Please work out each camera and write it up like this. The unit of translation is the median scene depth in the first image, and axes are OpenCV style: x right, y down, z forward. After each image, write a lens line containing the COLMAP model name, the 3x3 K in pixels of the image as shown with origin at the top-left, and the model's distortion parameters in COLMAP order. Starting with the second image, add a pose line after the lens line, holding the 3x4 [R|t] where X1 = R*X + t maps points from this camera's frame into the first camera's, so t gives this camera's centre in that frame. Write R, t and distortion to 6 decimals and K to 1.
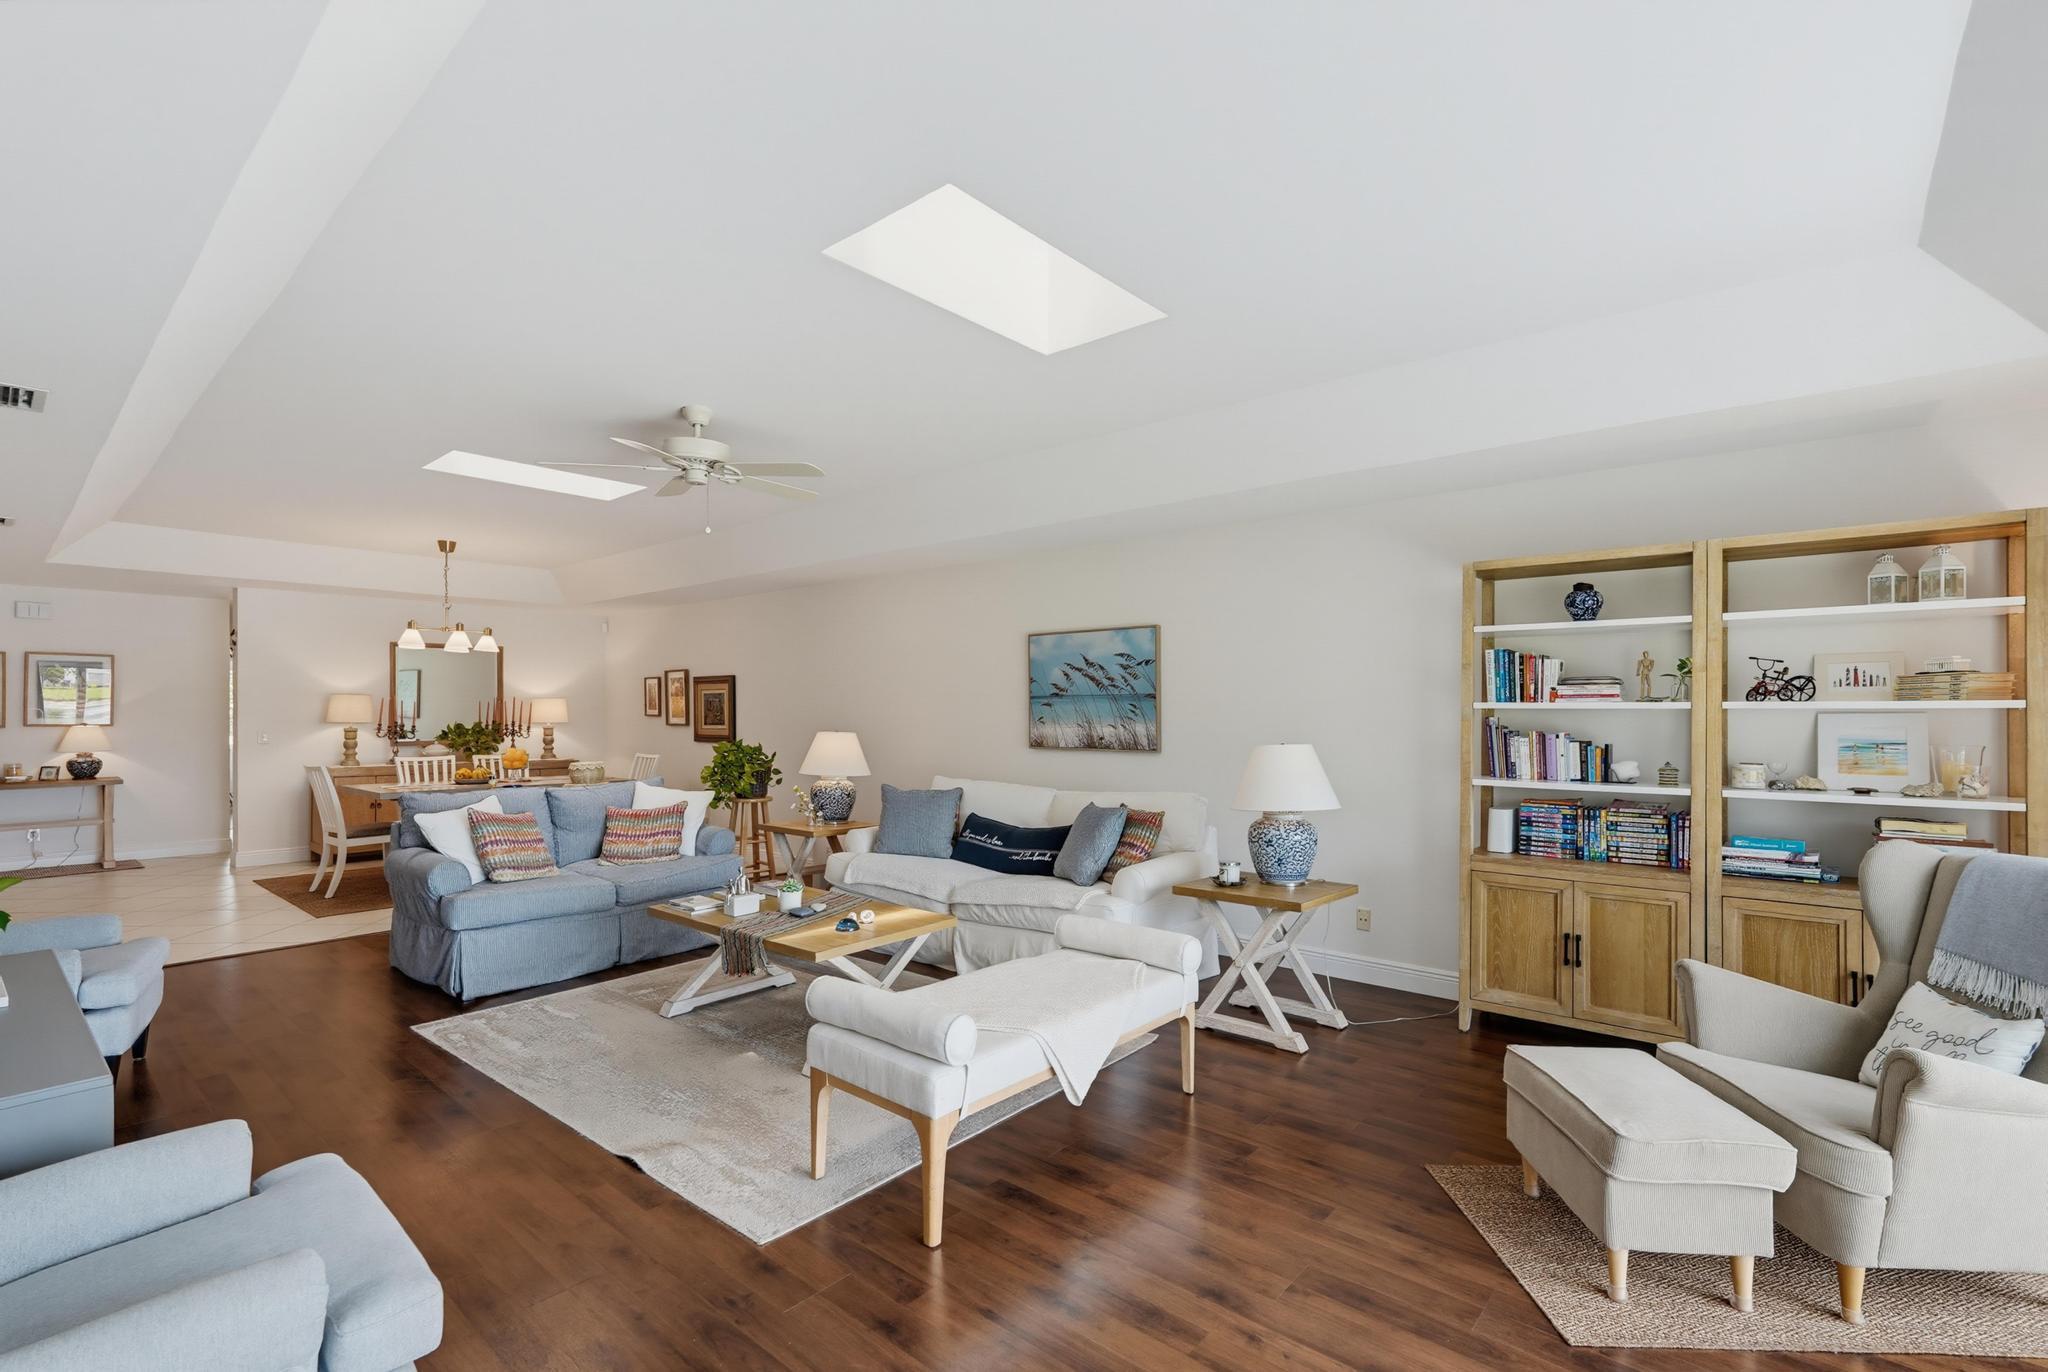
lens RADIAL K [[930.1, 0, 1024.8], [0, 930.1, 703.9], [0, 0, 1]] dist [-0.009624, 0.003885]
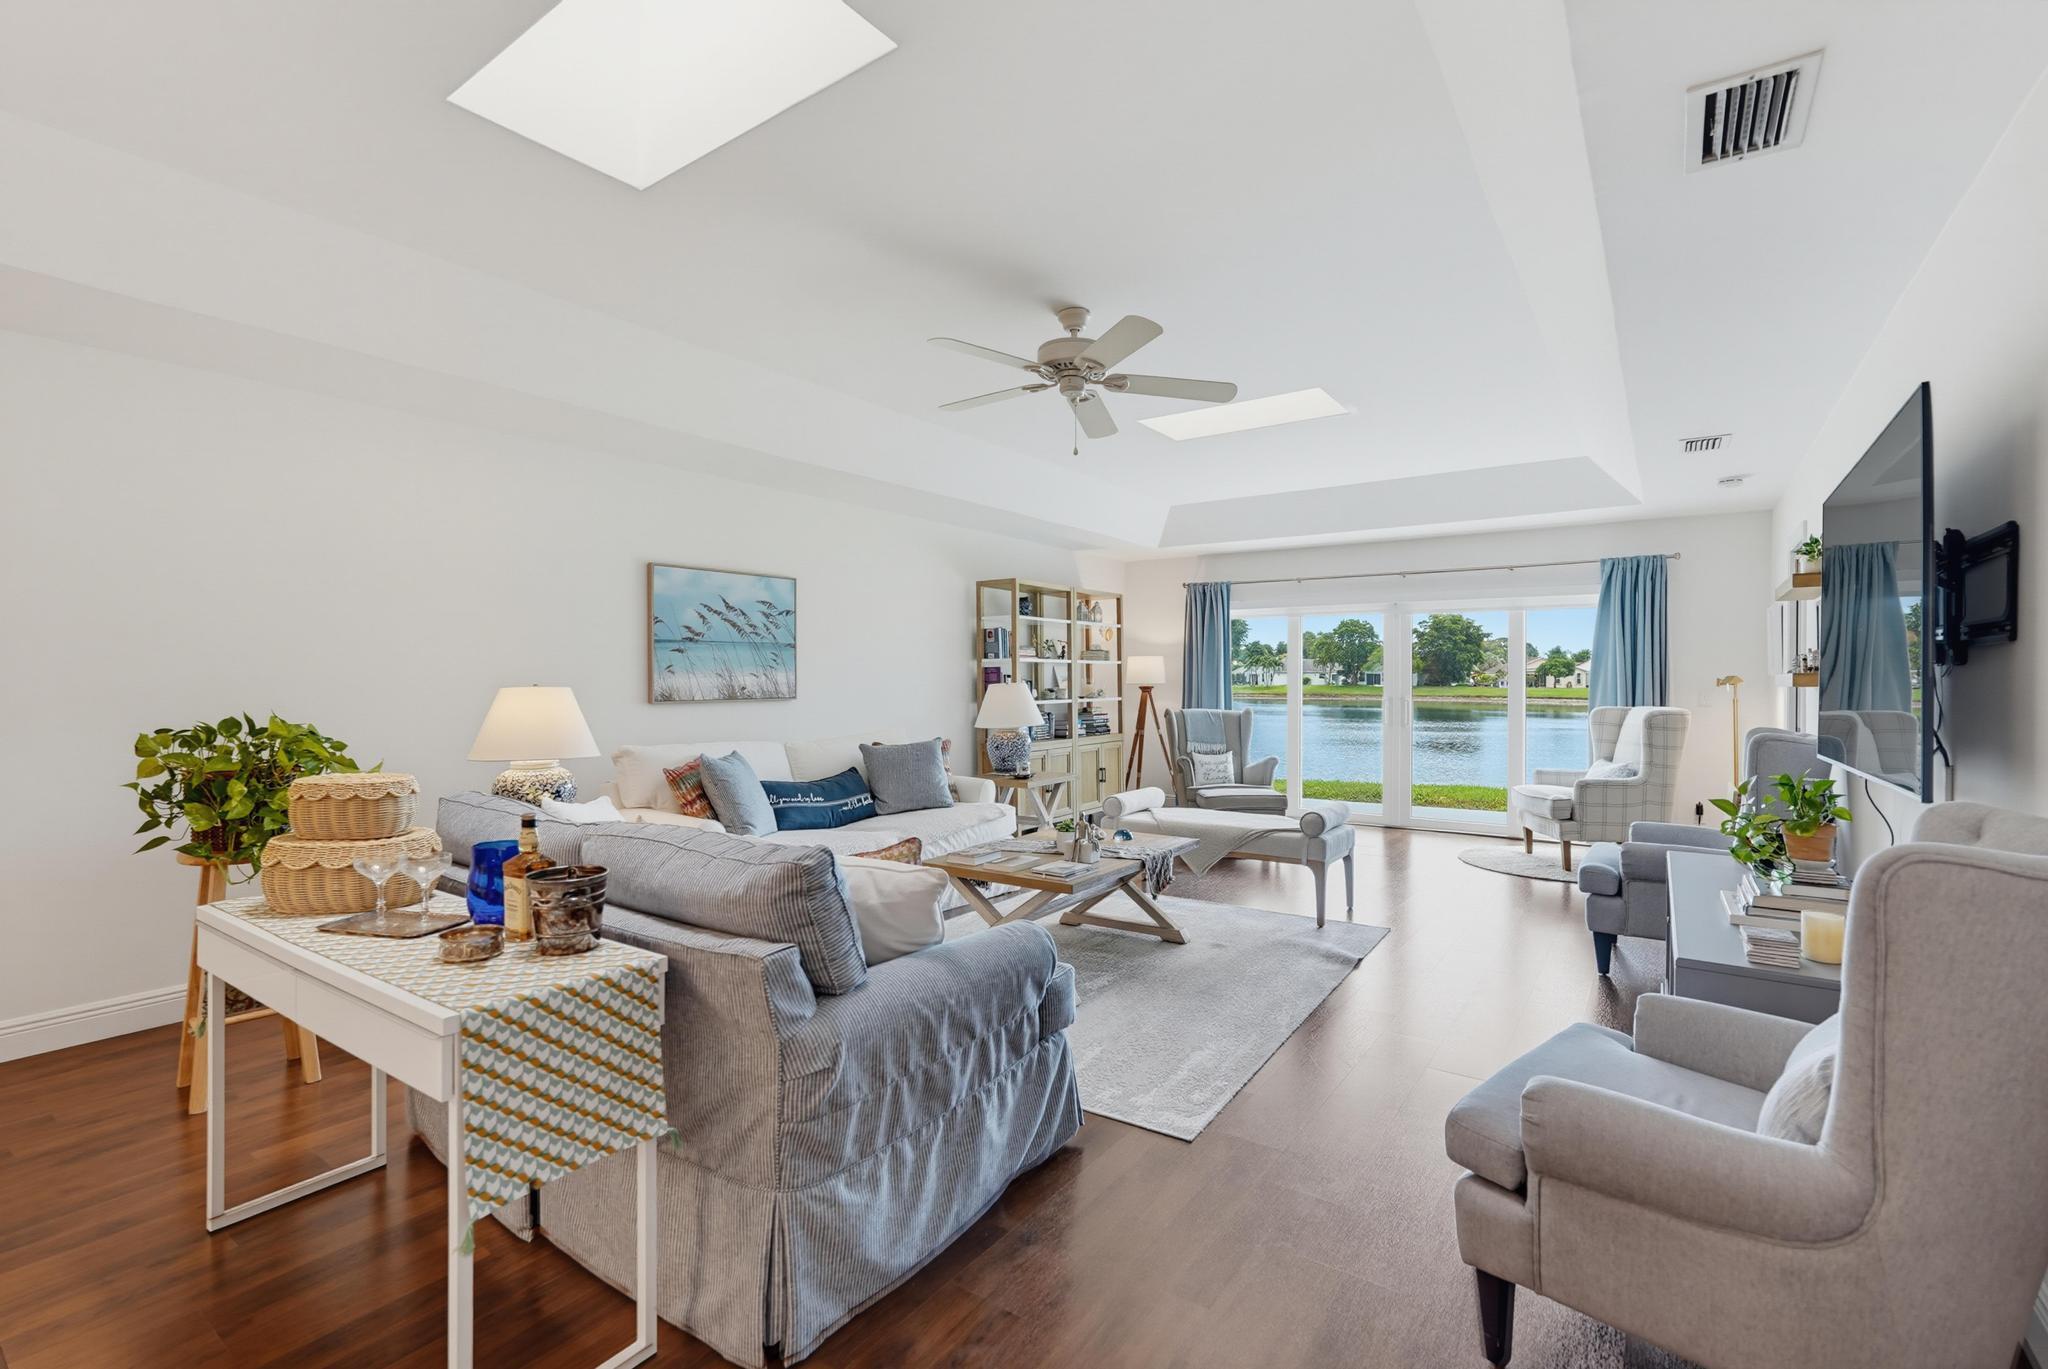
lens RADIAL K [[930.1, 0, 1034.3], [0, 930.1, 682.3], [0, 0, 1]] dist [-0.009624, 0.003885]
pose [[-0.119944, -0.004197, 0.992772, -0.911614], [-0.005397, 0.999979, 0.003575, 0.026703], [-0.992766, -0.004929, -0.119964, 0.845934]]
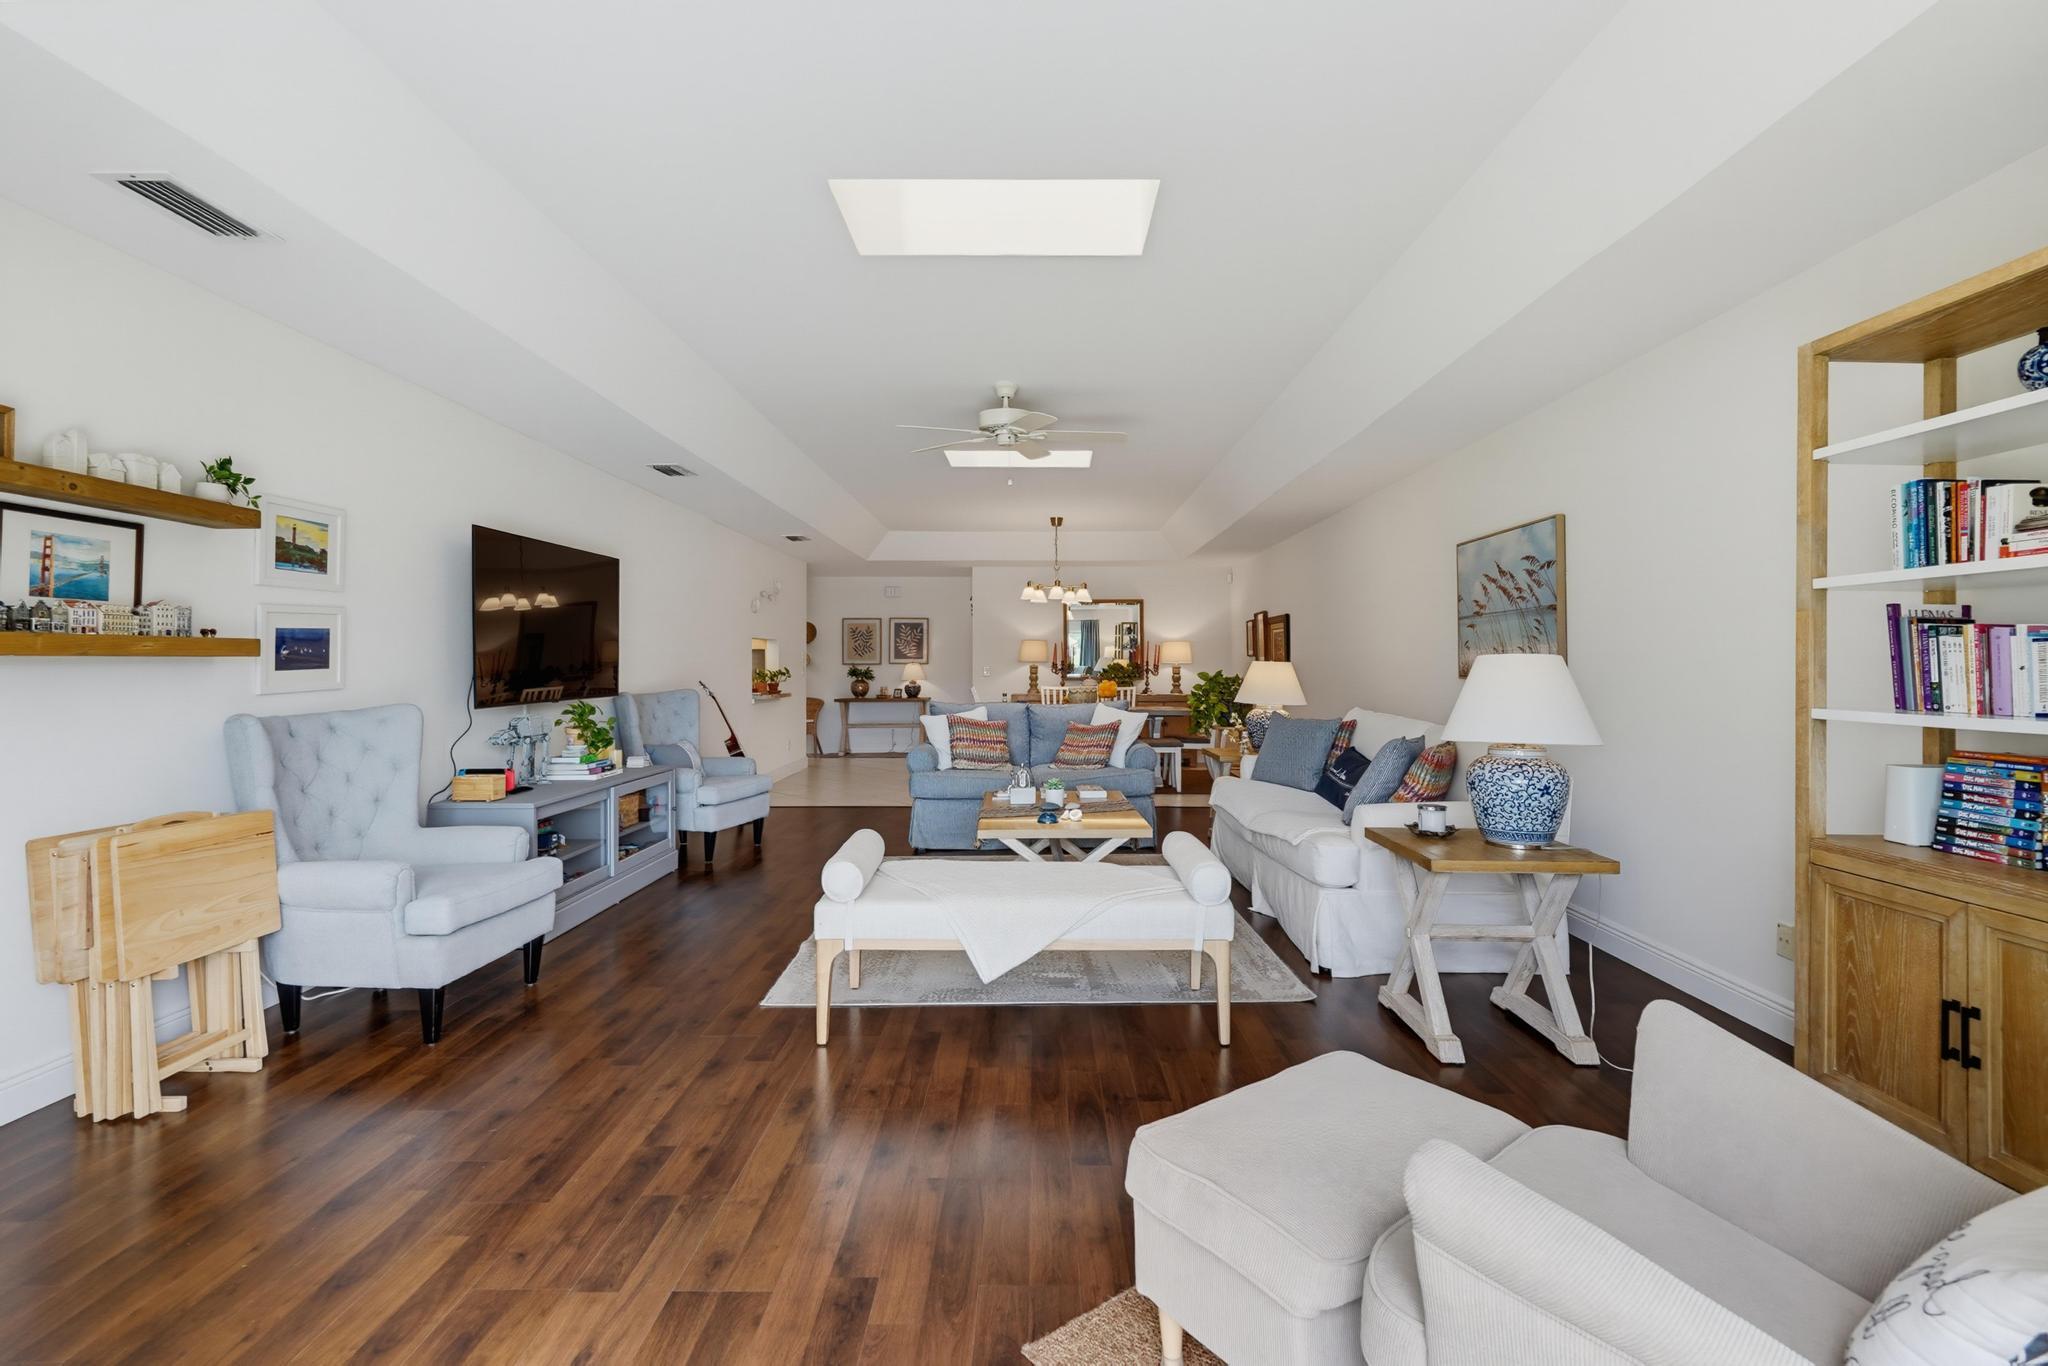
lens RADIAL K [[930.1, 0, 1028.2], [0, 930.1, 649.8], [0, 0, 1]] dist [-0.009624, 0.003885]
pose [[0.653114, -0.015285, -0.757105, 0.427311], [0.005960, 0.999869, -0.015044, 0.035127], [0.757236, 0.005313, 0.653120, 0.169396]]
